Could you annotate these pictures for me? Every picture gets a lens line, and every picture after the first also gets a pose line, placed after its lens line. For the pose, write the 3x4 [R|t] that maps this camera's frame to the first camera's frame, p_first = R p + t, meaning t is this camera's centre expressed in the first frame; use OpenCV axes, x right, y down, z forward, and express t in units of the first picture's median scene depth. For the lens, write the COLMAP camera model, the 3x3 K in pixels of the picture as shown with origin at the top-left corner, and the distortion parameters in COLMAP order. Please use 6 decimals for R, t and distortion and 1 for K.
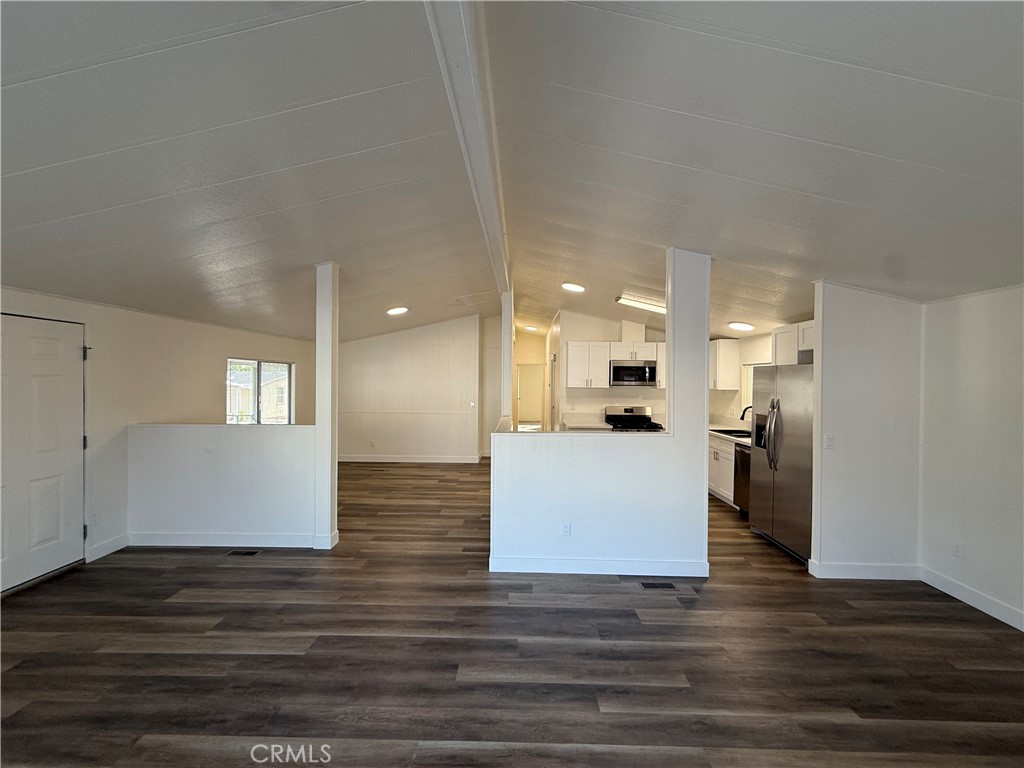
lens RADIAL K [[408.1, 0, 512.4], [0, 408.1, 379.2], [0, 0, 1]] dist [-0.001078, 0.000367]
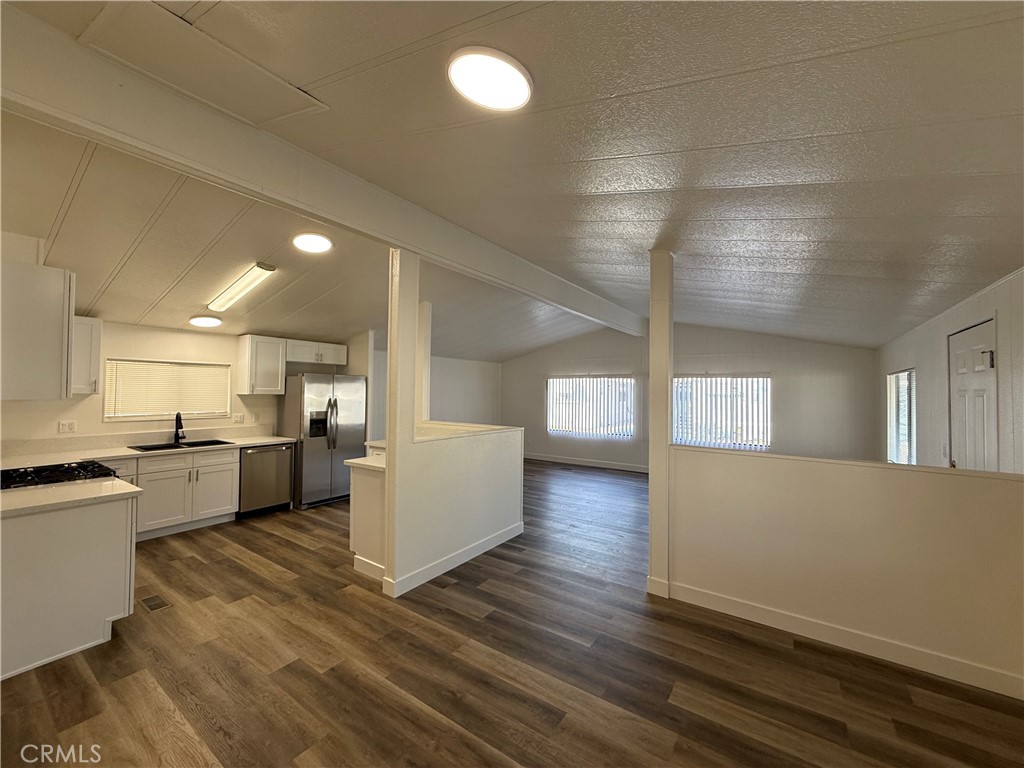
lens RADIAL K [[408.1, 0, 512.8], [0, 408.1, 382.3], [0, 0, 1]] dist [-0.001078, 0.000367]
pose [[-0.836496, -0.006835, 0.547931, -0.630845], [-0.020789, 0.999598, -0.019267, 0.006847], [-0.547579, -0.027508, -0.836302, 1.787999]]
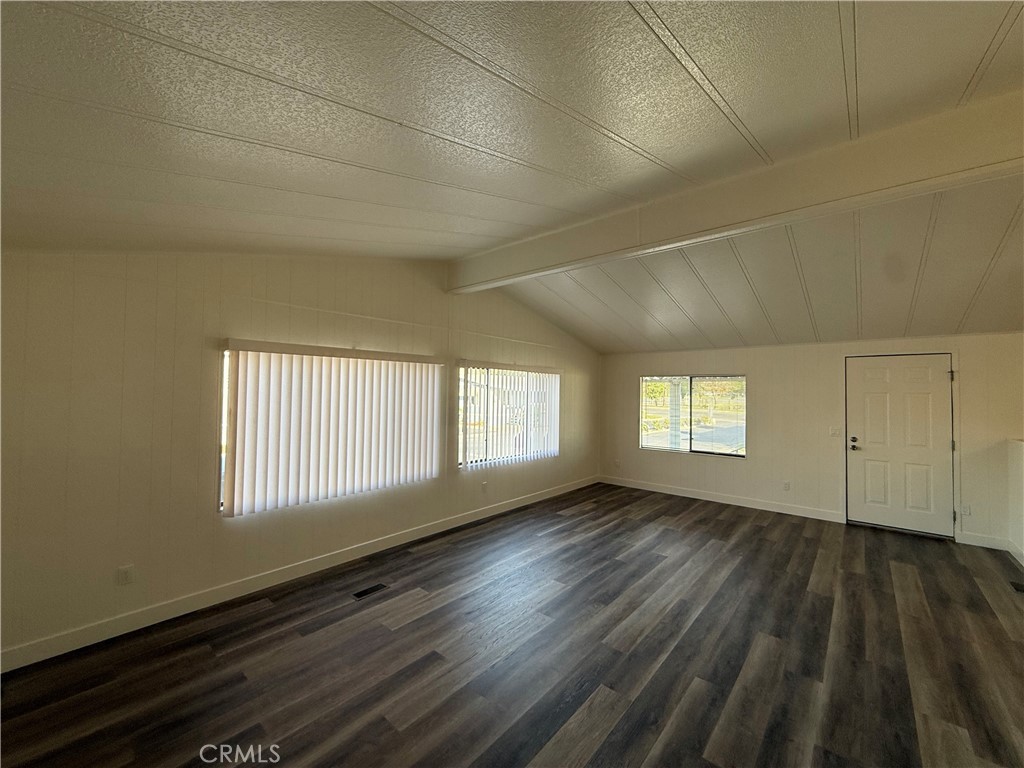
lens RADIAL K [[408.1, 0, 516.3], [0, 408.1, 386.2], [0, 0, 1]] dist [-0.001078, 0.000367]
pose [[-0.633141, -0.028271, -0.773520, 0.698866], [-0.014505, 0.999591, -0.024662, 0.017163], [0.773900, -0.004395, -0.633292, 0.647892]]
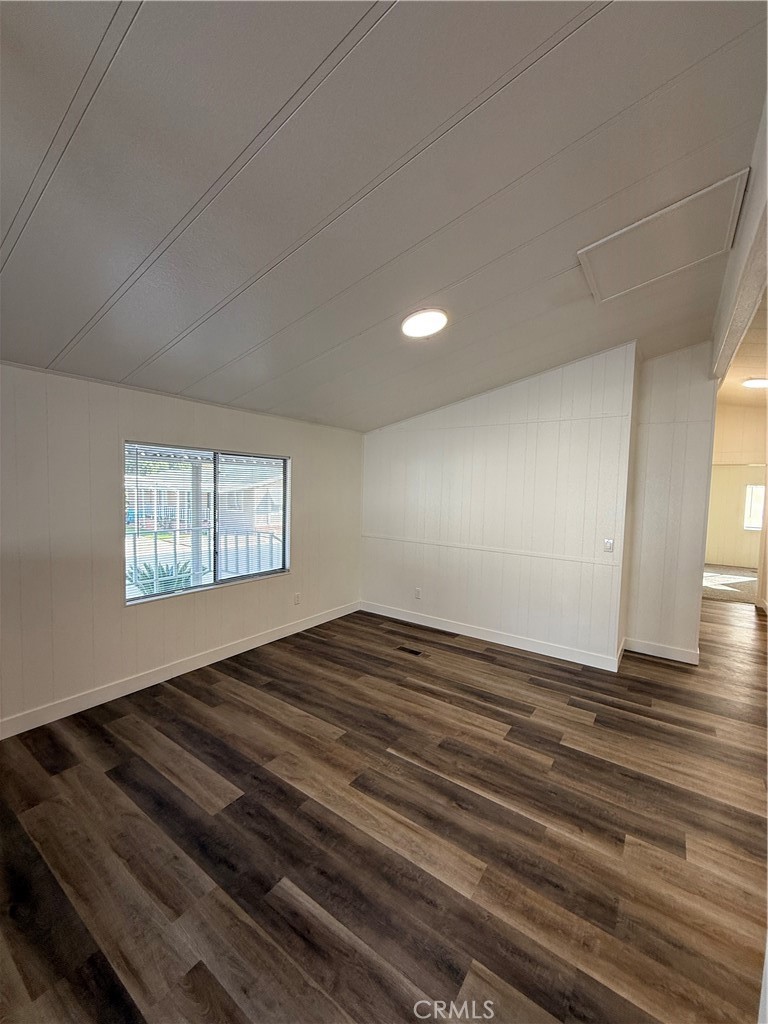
lens RADIAL K [[408.1, 0, 384.2], [0, 408.1, 516.1], [0, 0, 1]] dist [-0.001078, 0.000367]
pose [[0.831327, 0.053970, -0.553157, -0.107085], [-0.020010, 0.997535, 0.067255, 0.006602], [0.555423, -0.044842, 0.830358, 0.933784]]
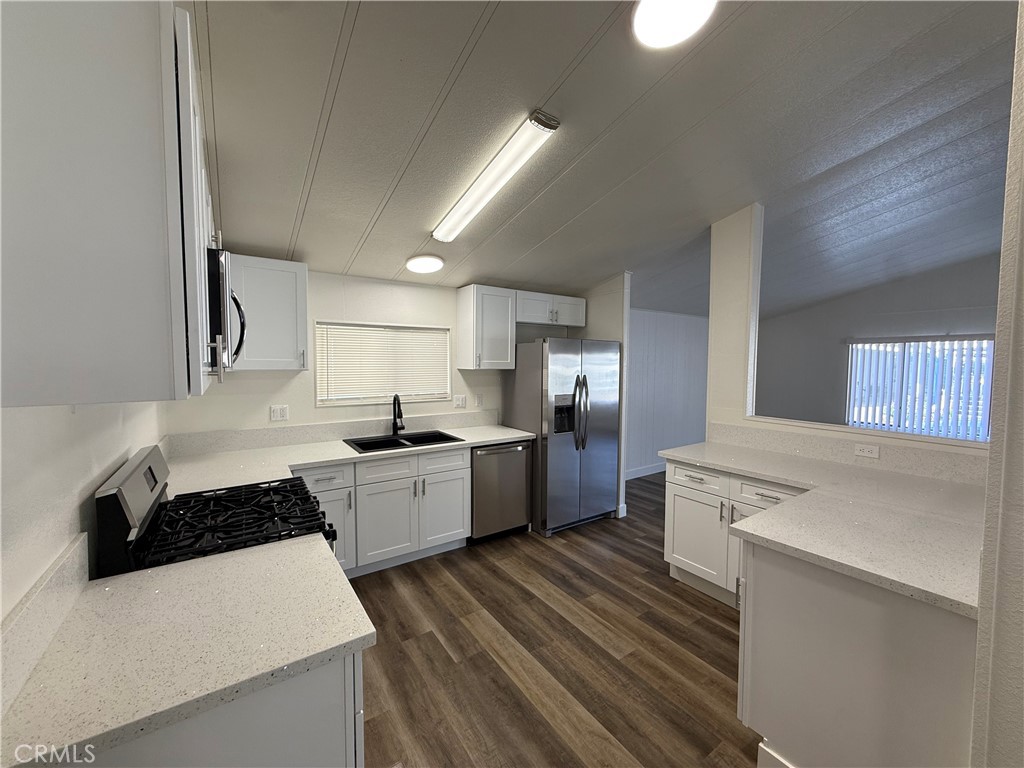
lens RADIAL K [[408.1, 0, 511.6], [0, 408.1, 382.6], [0, 0, 1]] dist [-0.001078, 0.000367]
pose [[-0.586674, -0.057908, 0.807750, -0.025587], [-0.015649, 0.998065, 0.060186, 0.010413], [-0.809672, 0.022668, -0.586445, 1.638453]]
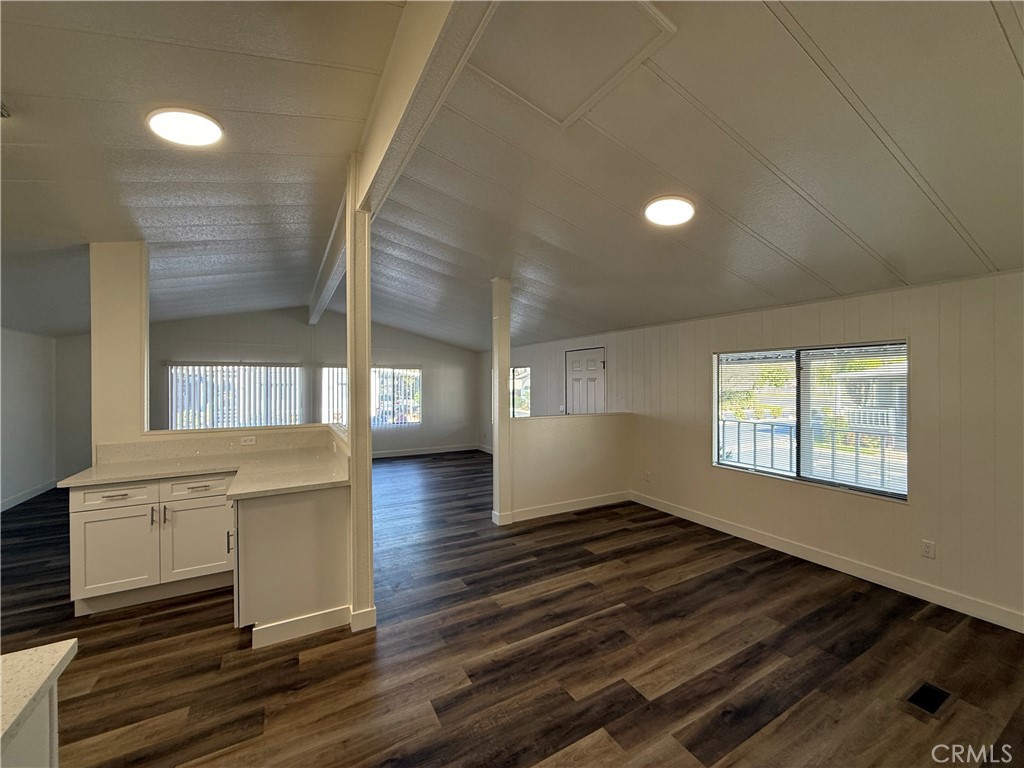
lens RADIAL K [[408.1, 0, 514.0], [0, 408.1, 381.8], [0, 0, 1]] dist [-0.001078, 0.000367]
pose [[-0.858101, -0.004023, -0.513466, 0.107008], [-0.000975, 0.999980, -0.006206, 0.013896], [0.513481, -0.004825, -0.858088, 1.932826]]
